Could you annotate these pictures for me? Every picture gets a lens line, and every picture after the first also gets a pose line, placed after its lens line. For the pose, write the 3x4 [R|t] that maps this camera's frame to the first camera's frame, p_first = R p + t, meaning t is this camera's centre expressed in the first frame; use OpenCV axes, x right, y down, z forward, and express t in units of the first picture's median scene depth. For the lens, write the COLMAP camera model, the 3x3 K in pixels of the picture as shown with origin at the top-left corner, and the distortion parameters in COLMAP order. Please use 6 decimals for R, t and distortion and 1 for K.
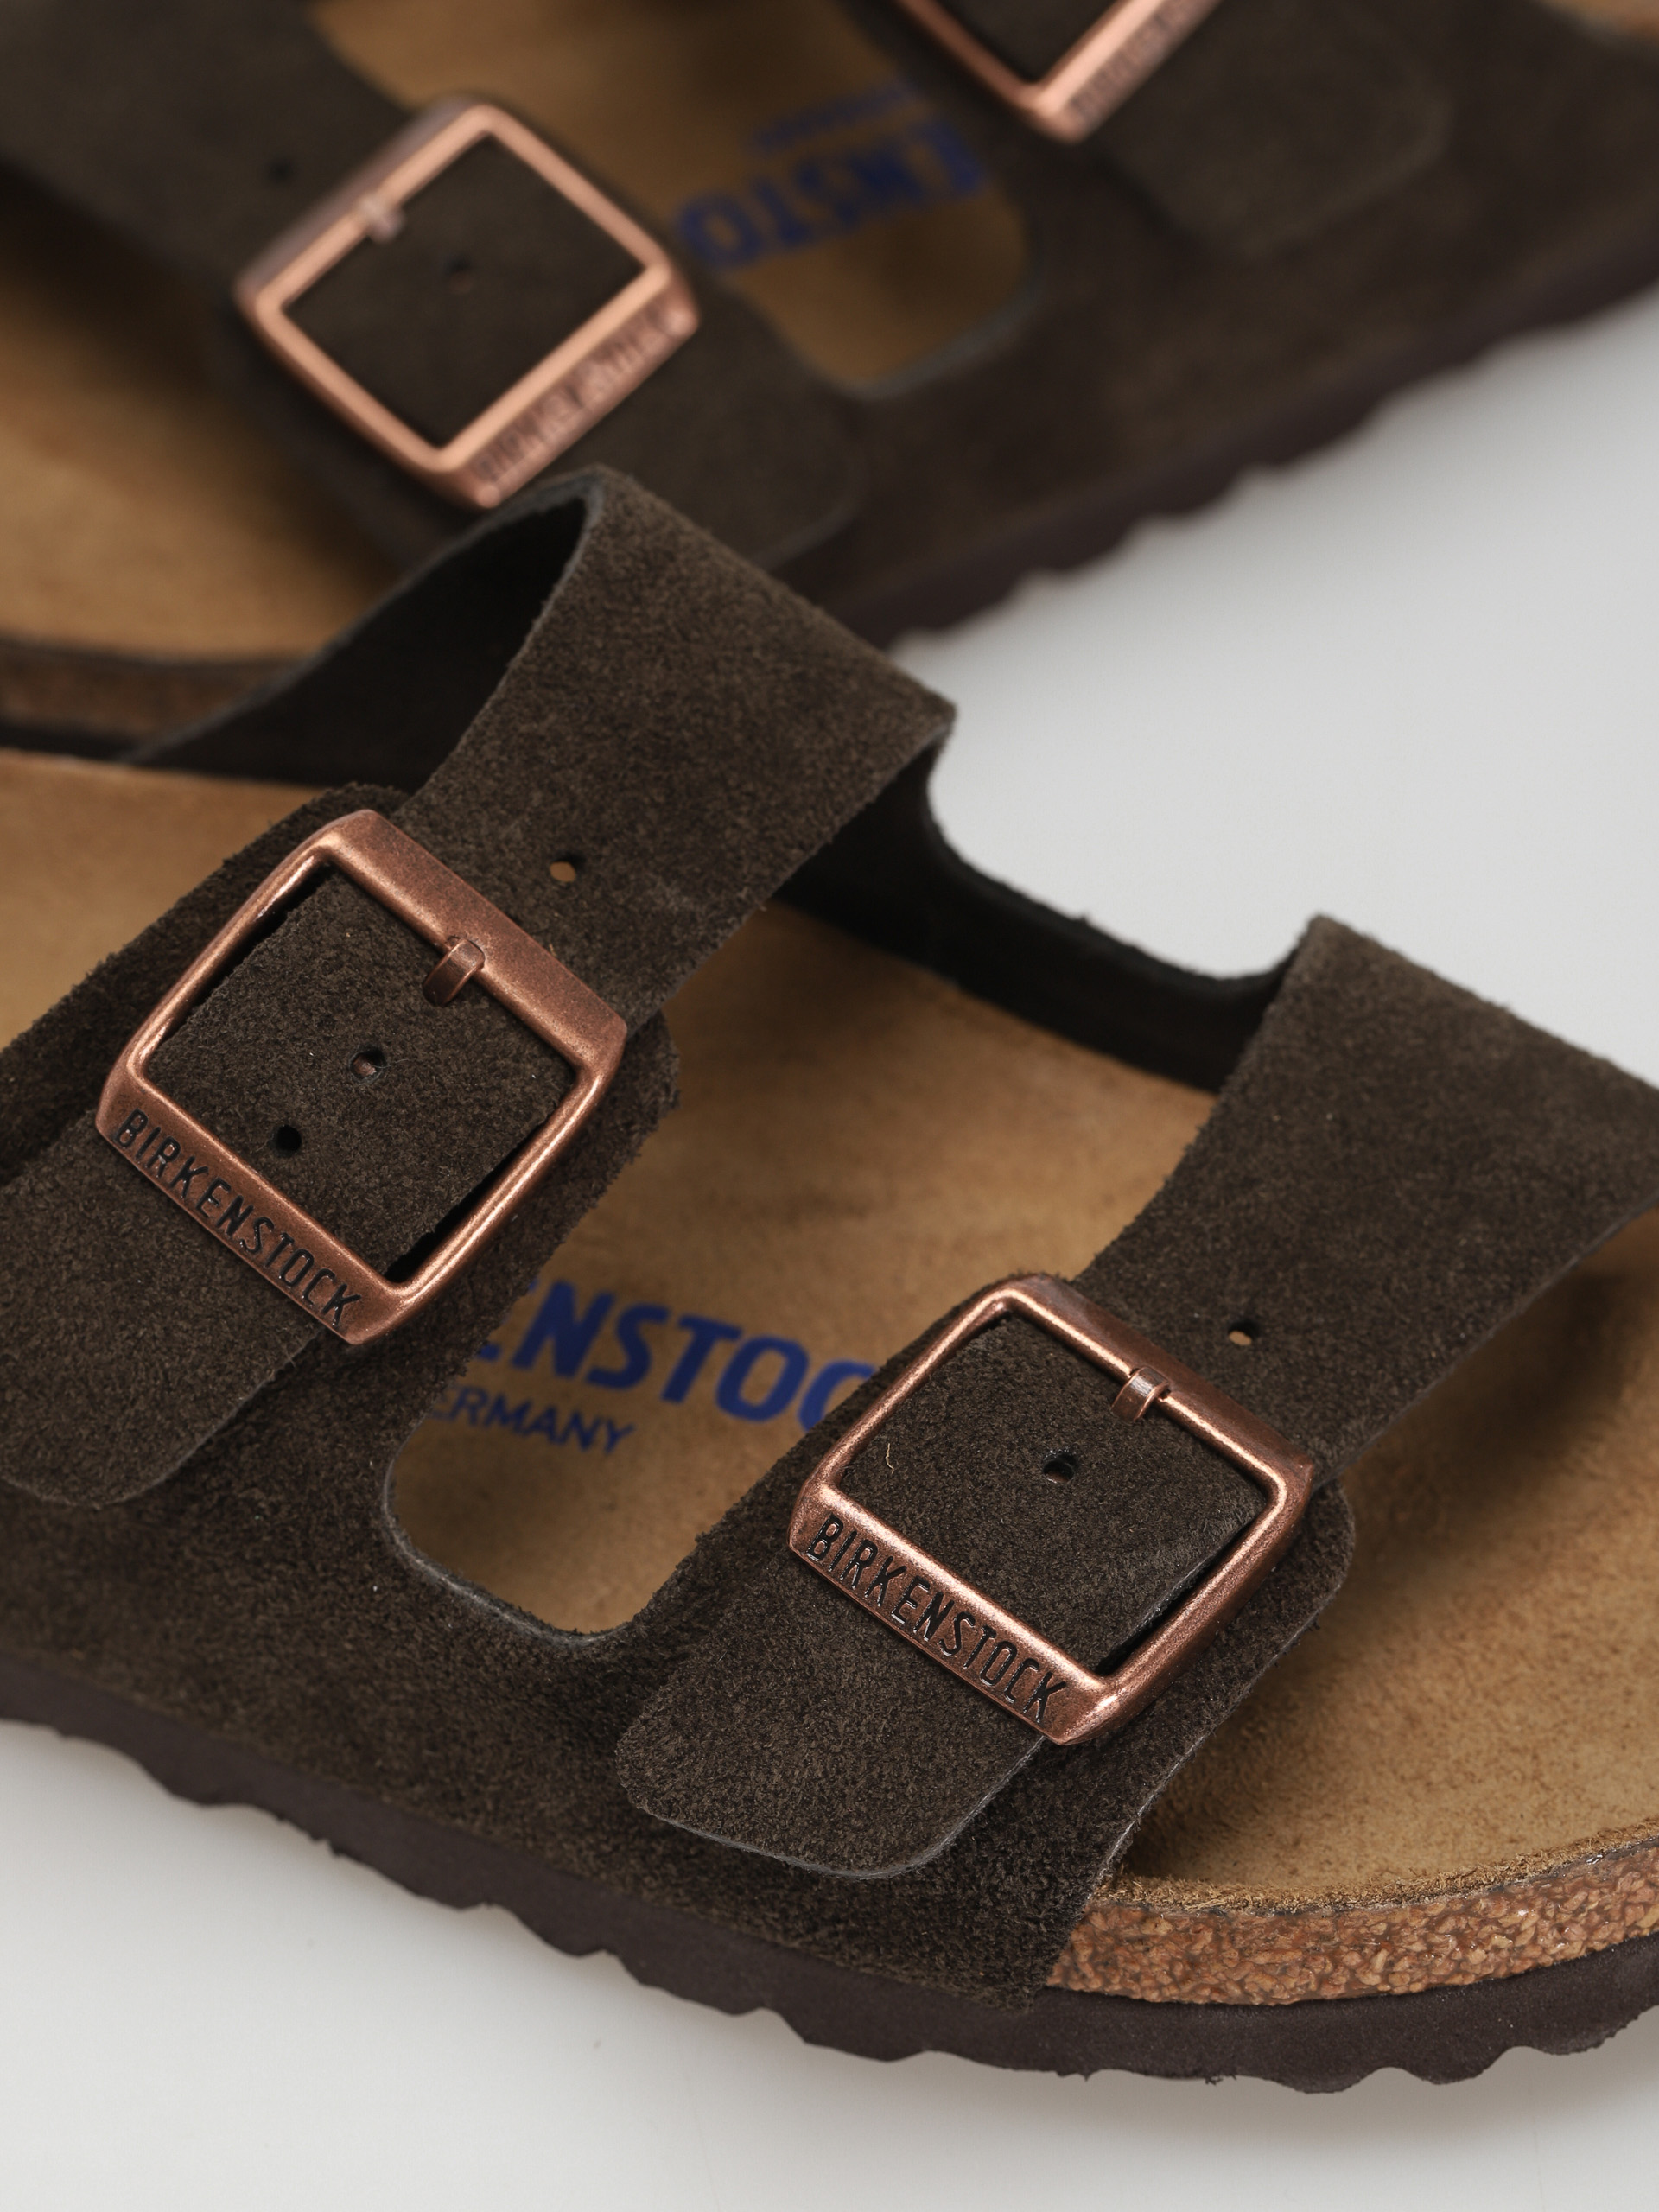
lens RADIAL K [[8073.9, 0, 829.5], [0, 8073.9, 1106.0], [0, 0, 1]] dist [0.494725, -4.615637]
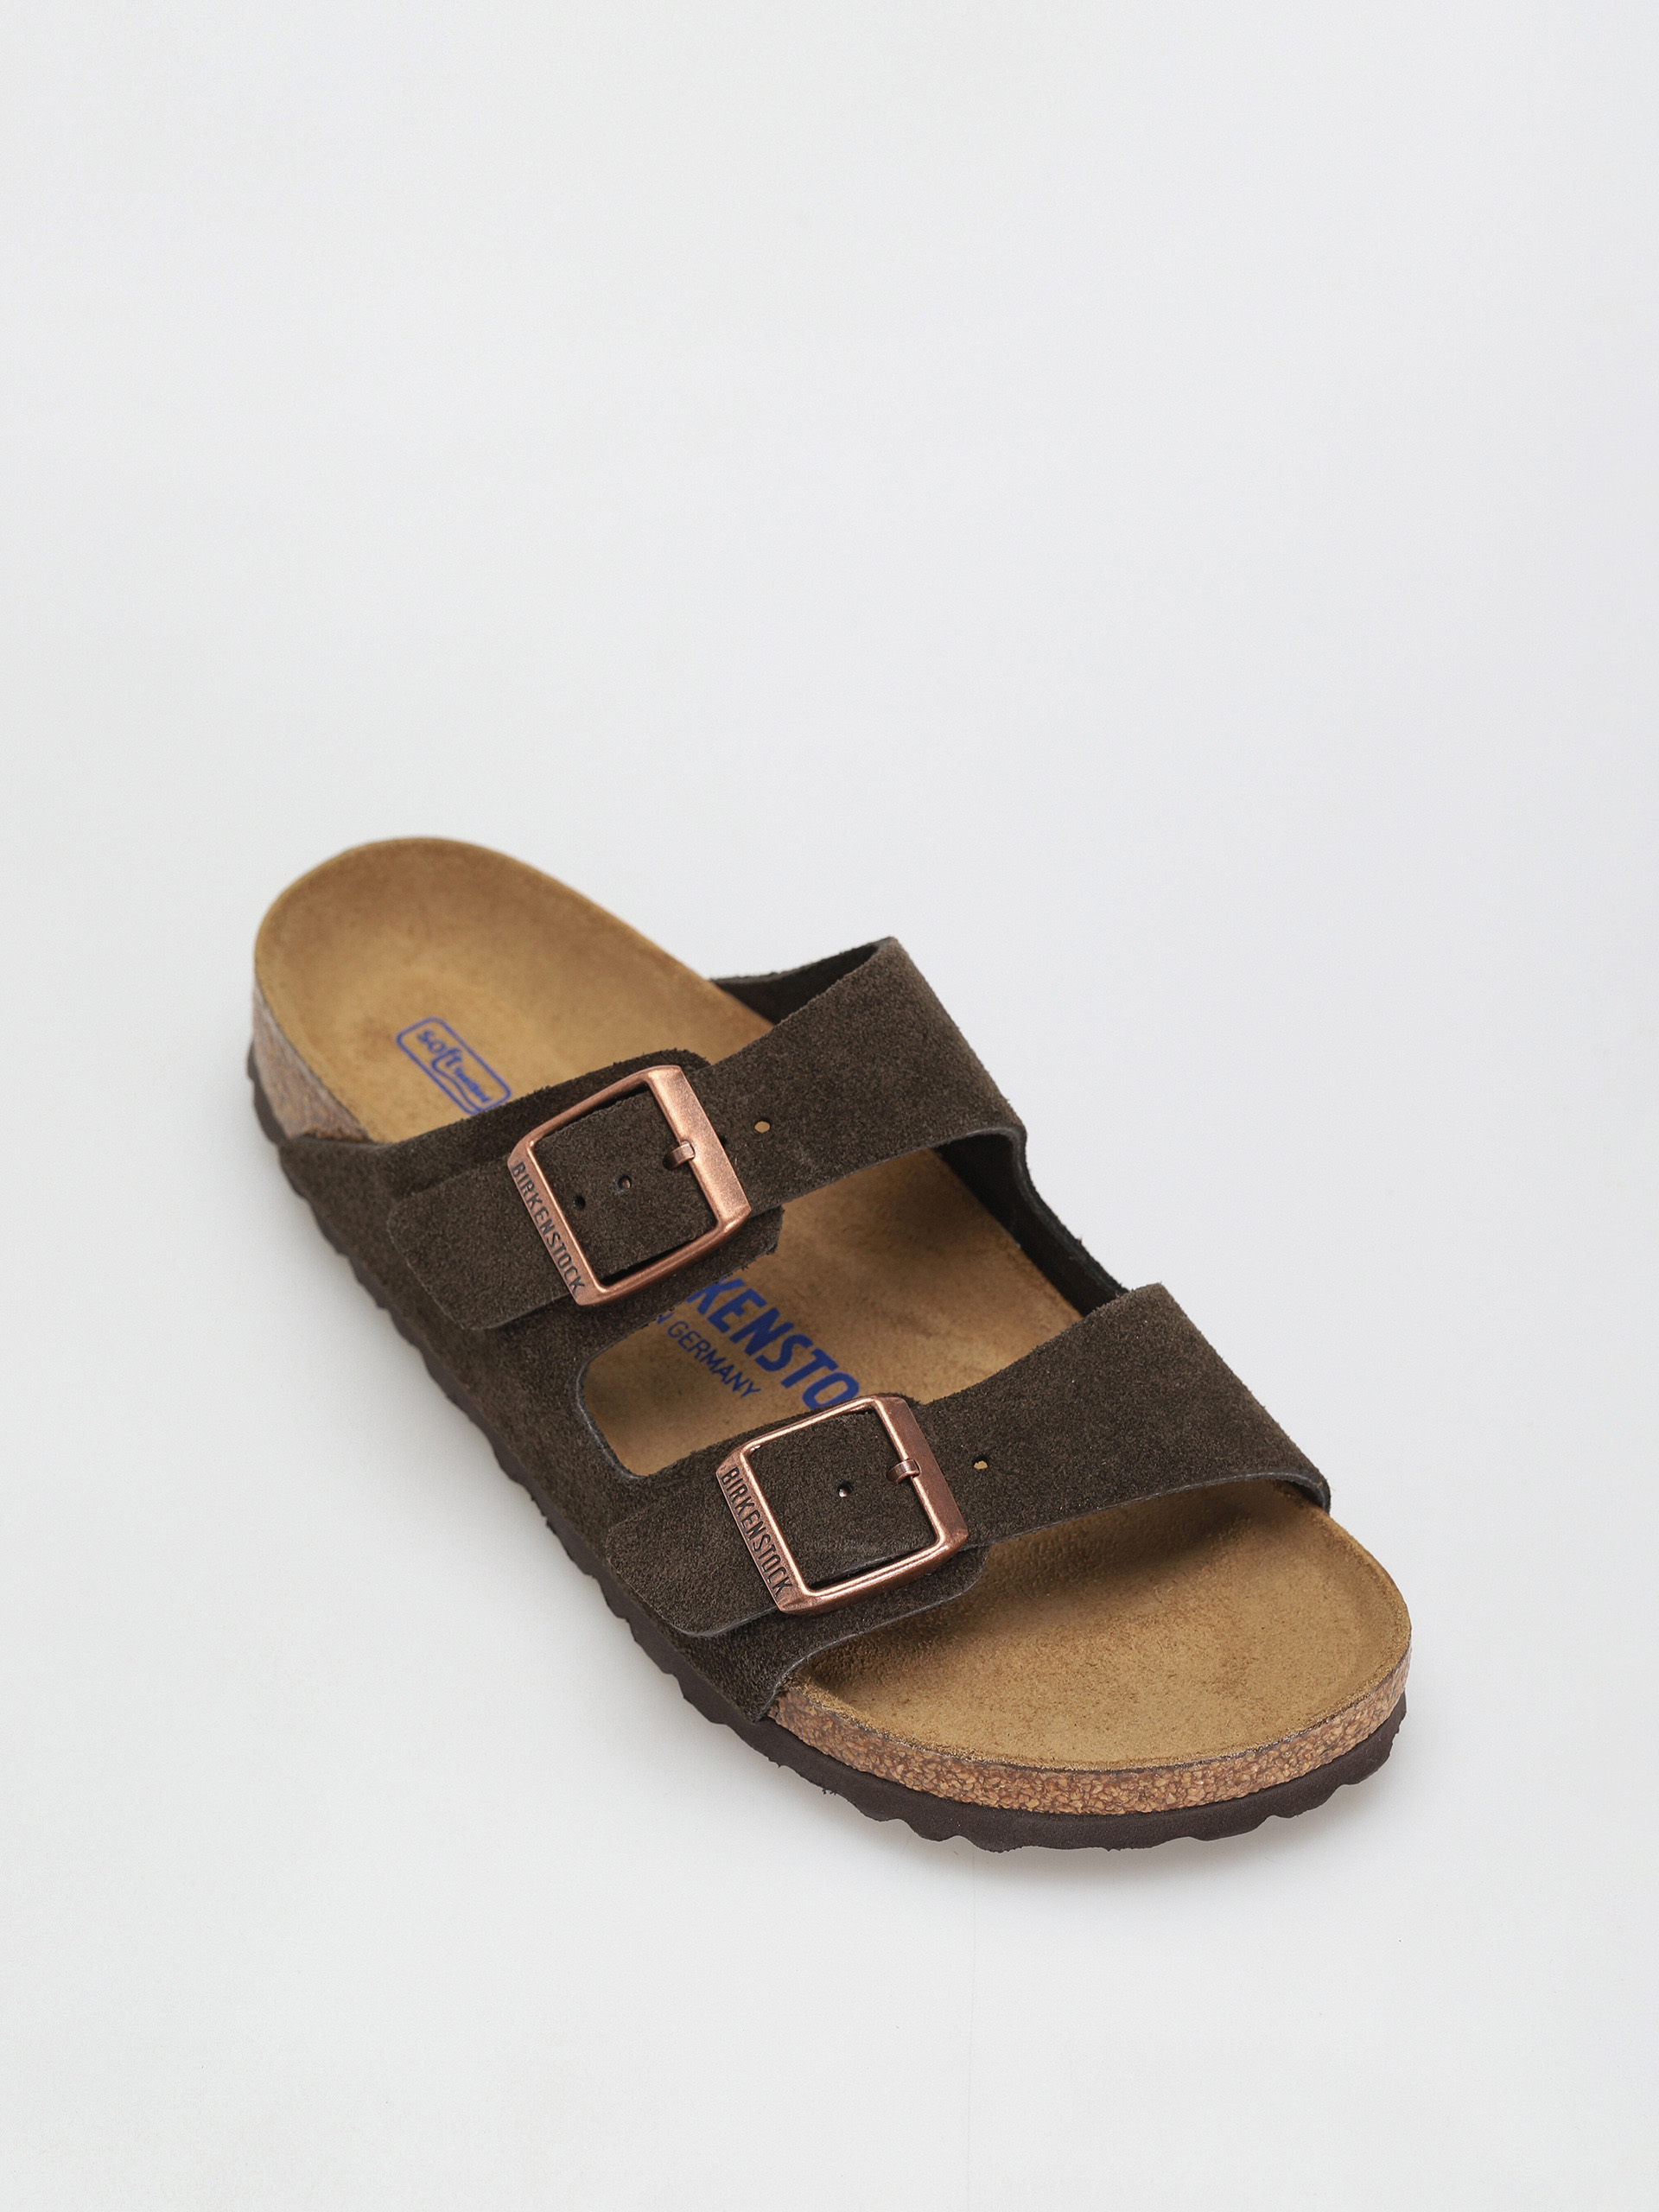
lens RADIAL K [[8073.9, 0, 829.5], [0, 8073.9, 1106.0], [0, 0, 1]] dist [0.494725, -4.615637]
pose [[0.847505, 0.372865, -0.377766, 0.764551], [-0.340188, 0.927885, 0.152646, -0.358107], [0.407440, -0.000857, 0.913232, -0.884988]]
